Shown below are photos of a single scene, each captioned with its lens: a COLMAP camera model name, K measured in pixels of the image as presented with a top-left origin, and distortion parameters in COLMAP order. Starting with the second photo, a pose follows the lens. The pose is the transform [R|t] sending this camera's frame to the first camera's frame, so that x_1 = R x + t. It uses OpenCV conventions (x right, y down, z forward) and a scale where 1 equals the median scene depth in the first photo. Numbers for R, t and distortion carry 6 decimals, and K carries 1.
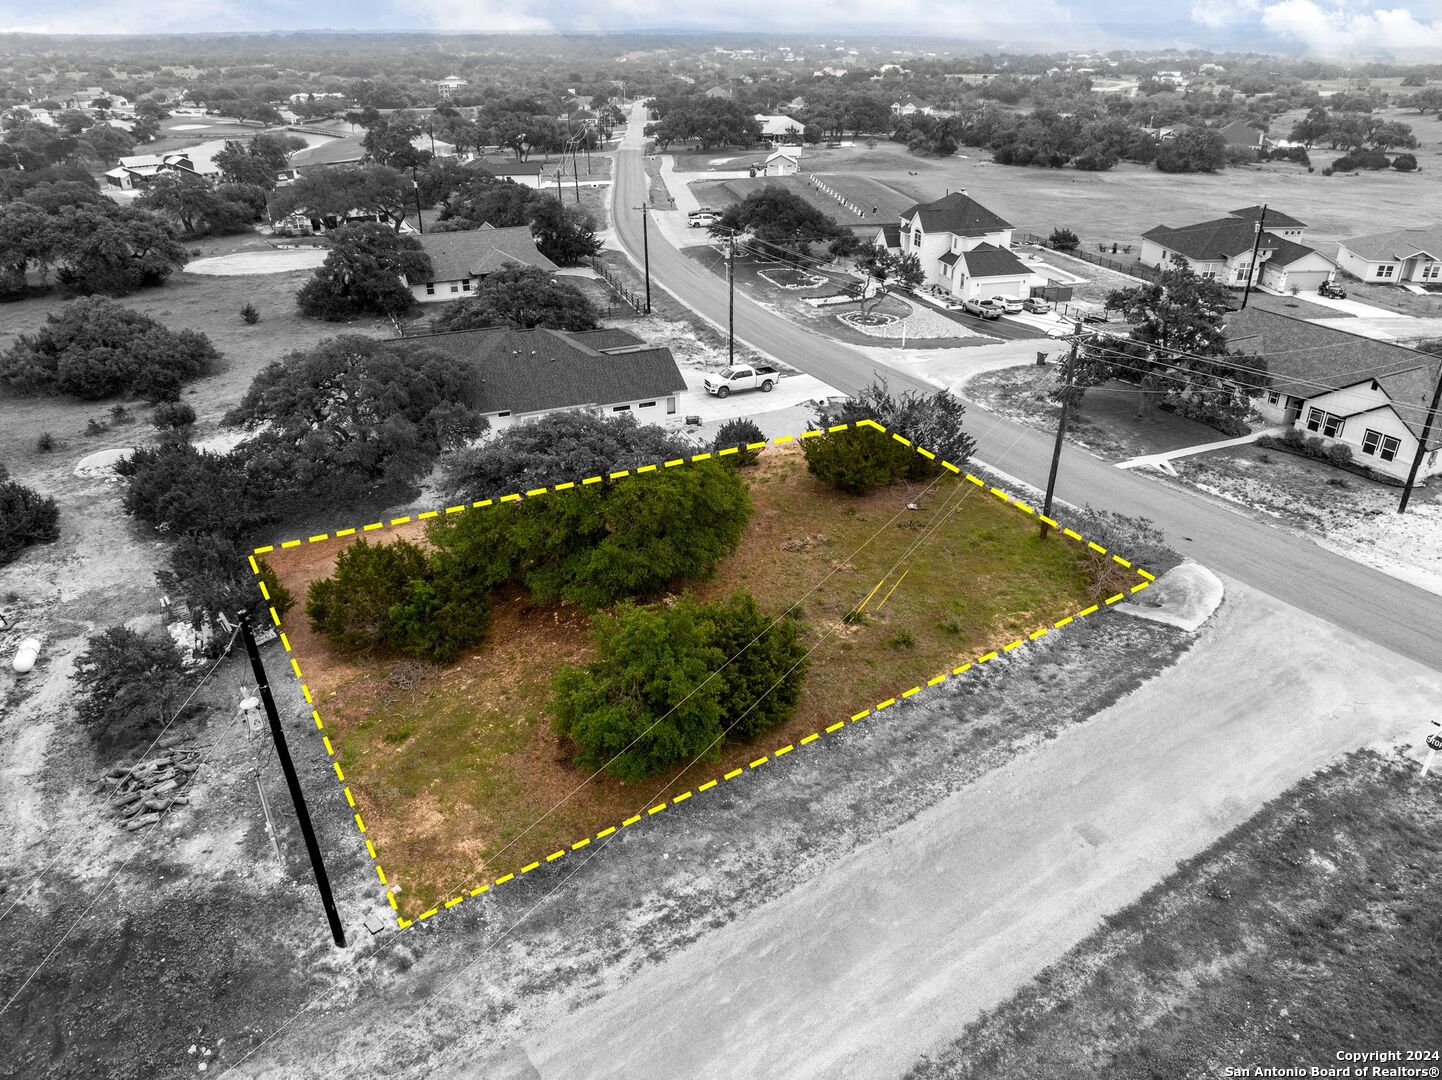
lens RADIAL K [[1013.8, 0, 713.9], [0, 1013.8, 544.7], [0, 0, 1]] dist [-0.045153, 0.011514]
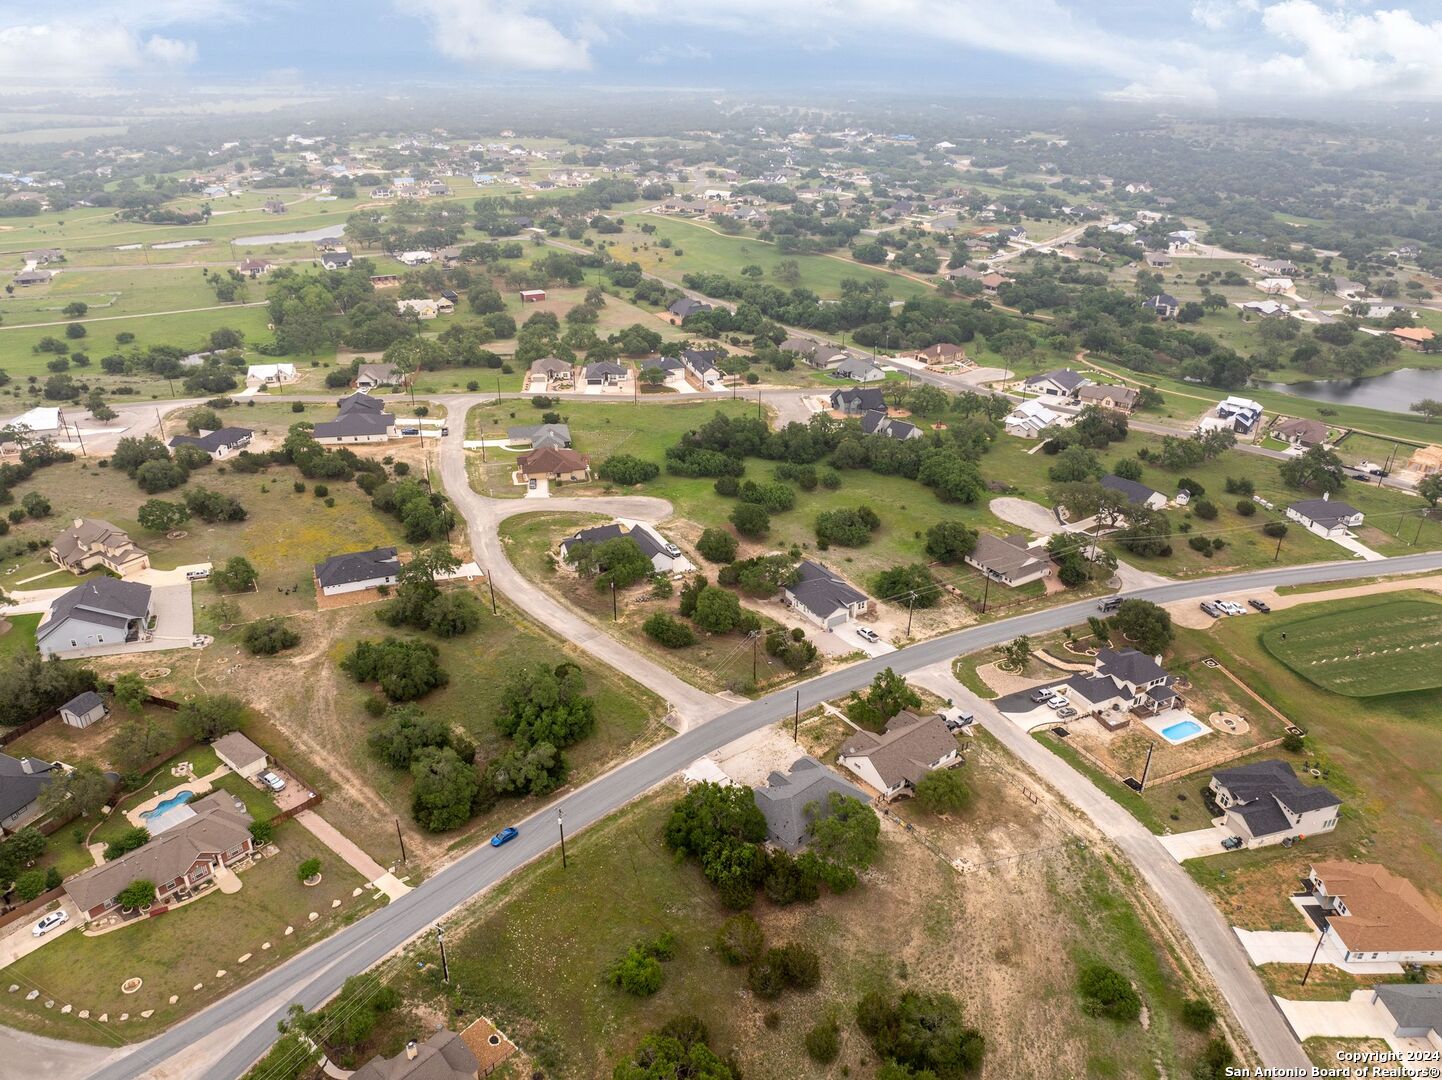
lens RADIAL K [[1013.8, 0, 723.3], [0, 1013.8, 539.4], [0, 0, 1]] dist [-0.045153, 0.011514]
pose [[0.182475, 0.441570, -0.878475, 2.835785], [-0.467982, 0.824783, 0.317373, -1.328117], [0.864694, 0.353198, 0.357150, -0.571065]]
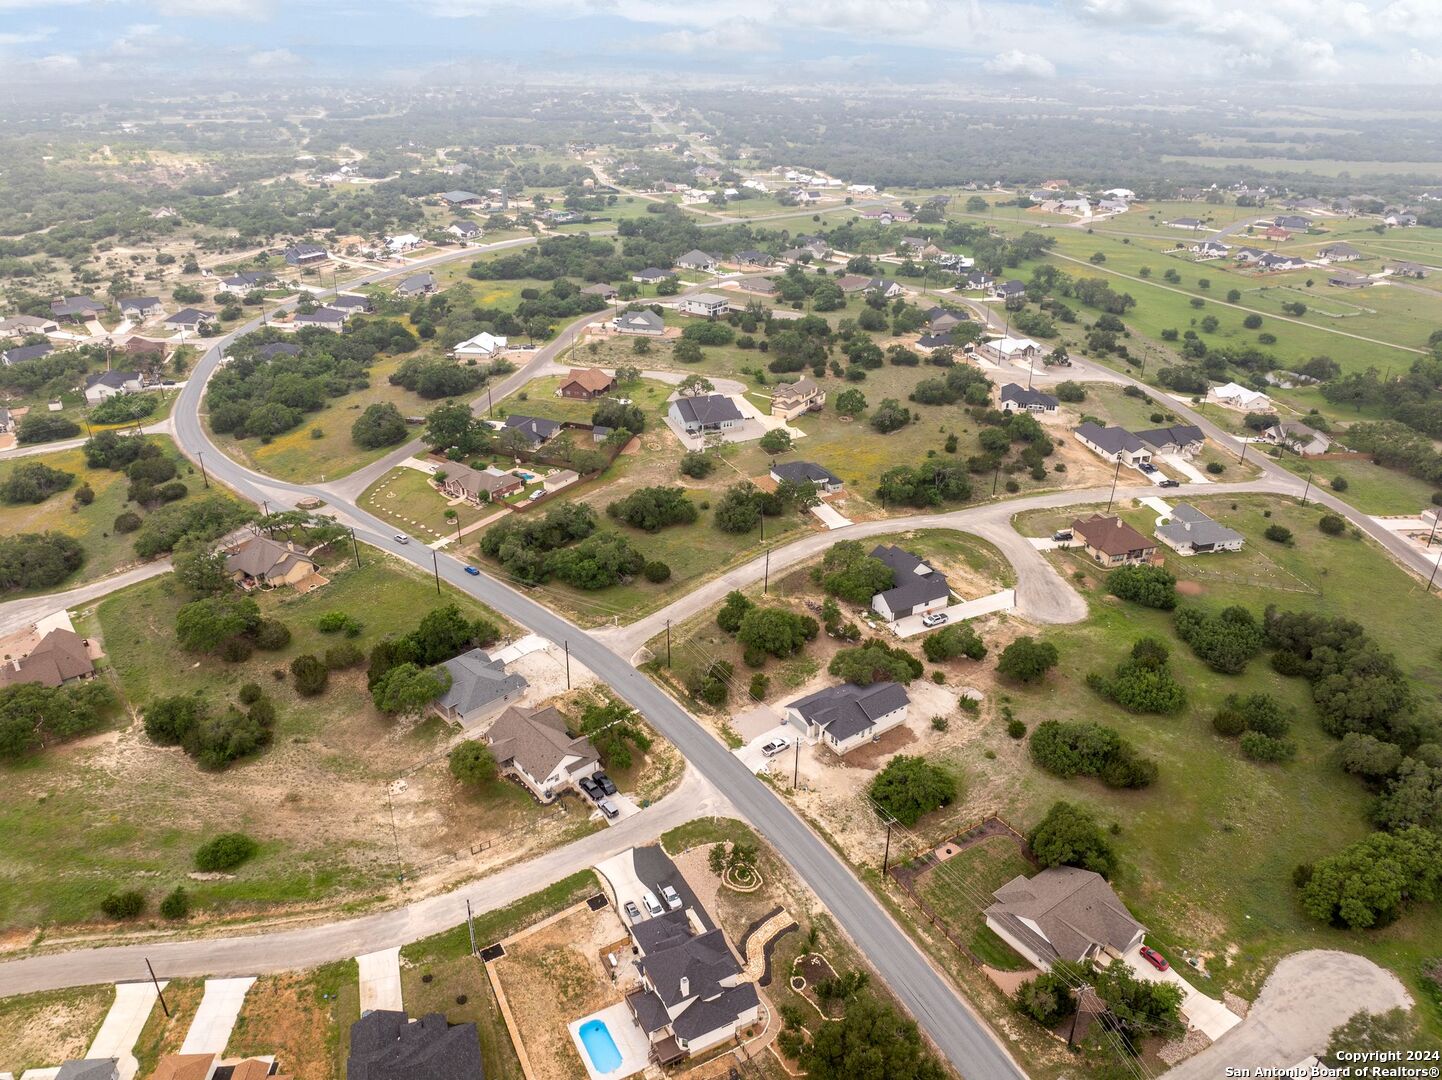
lens RADIAL K [[1013.8, 0, 712.7], [0, 1013.8, 541.3], [0, 0, 1]] dist [-0.045153, 0.011514]
pose [[-0.974780, 0.098914, -0.200051, 0.732576], [-0.104445, 0.589975, 0.800638, -2.846379], [0.197219, 0.801340, -0.564765, 2.334053]]
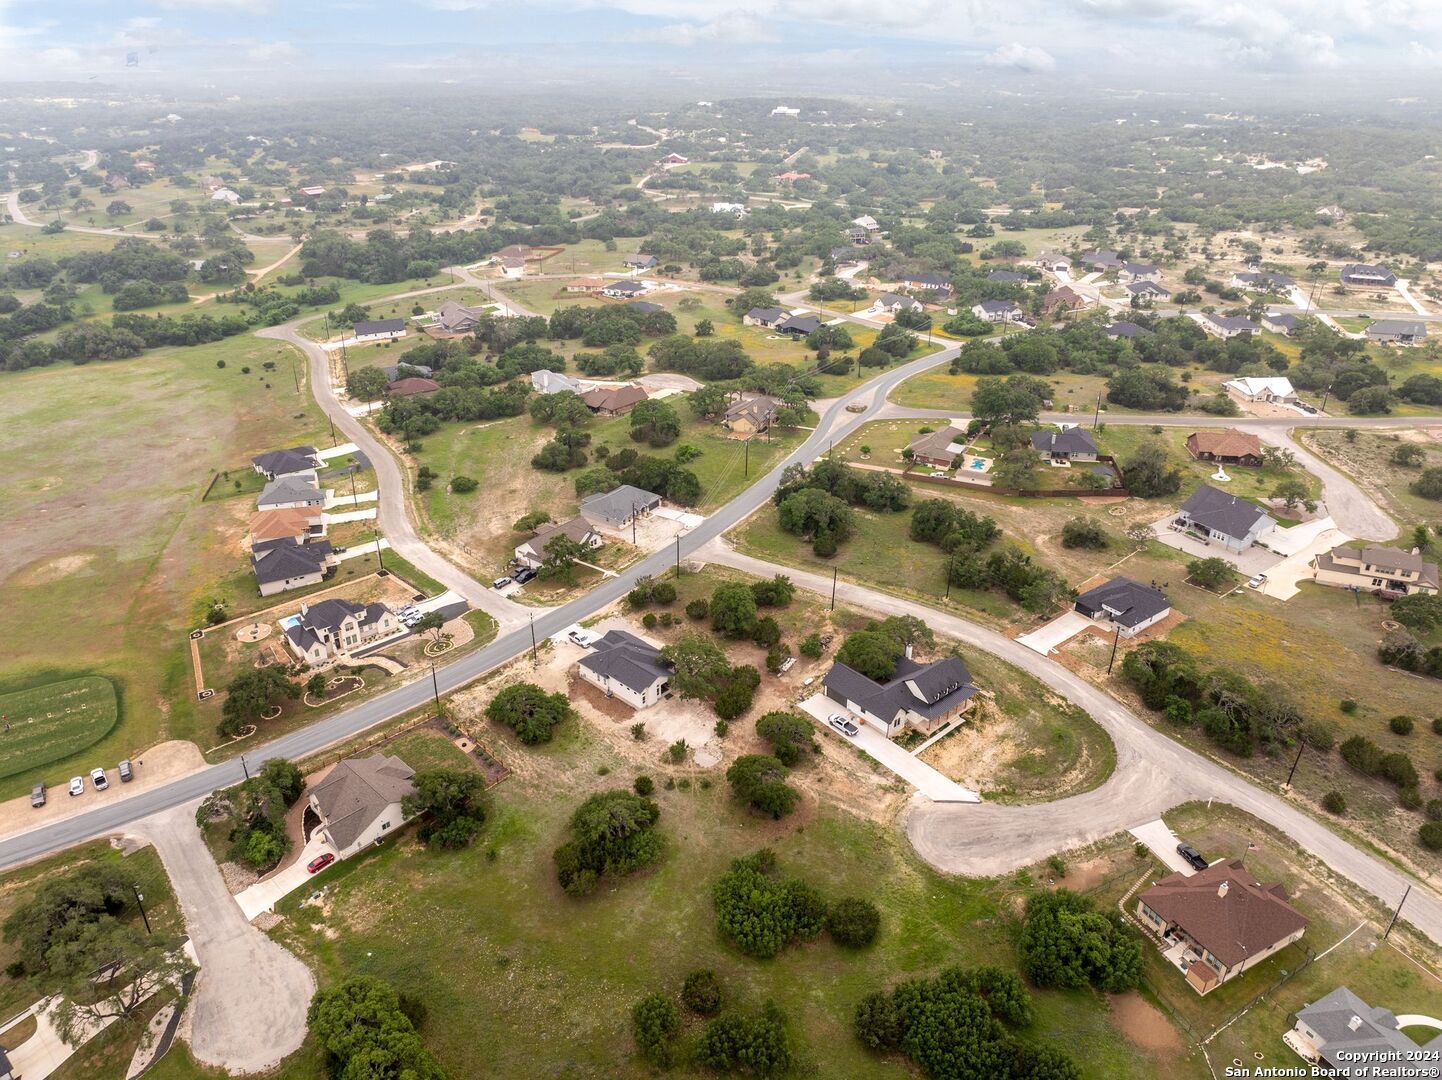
lens RADIAL K [[1013.8, 0, 722.1], [0, 1013.8, 525.4], [0, 0, 1]] dist [-0.045153, 0.011514]
pose [[-0.414126, -0.400667, 0.817292, -2.741046], [0.418556, 0.713516, 0.561877, -2.145179], [-0.808276, 0.574770, -0.127784, 1.033225]]
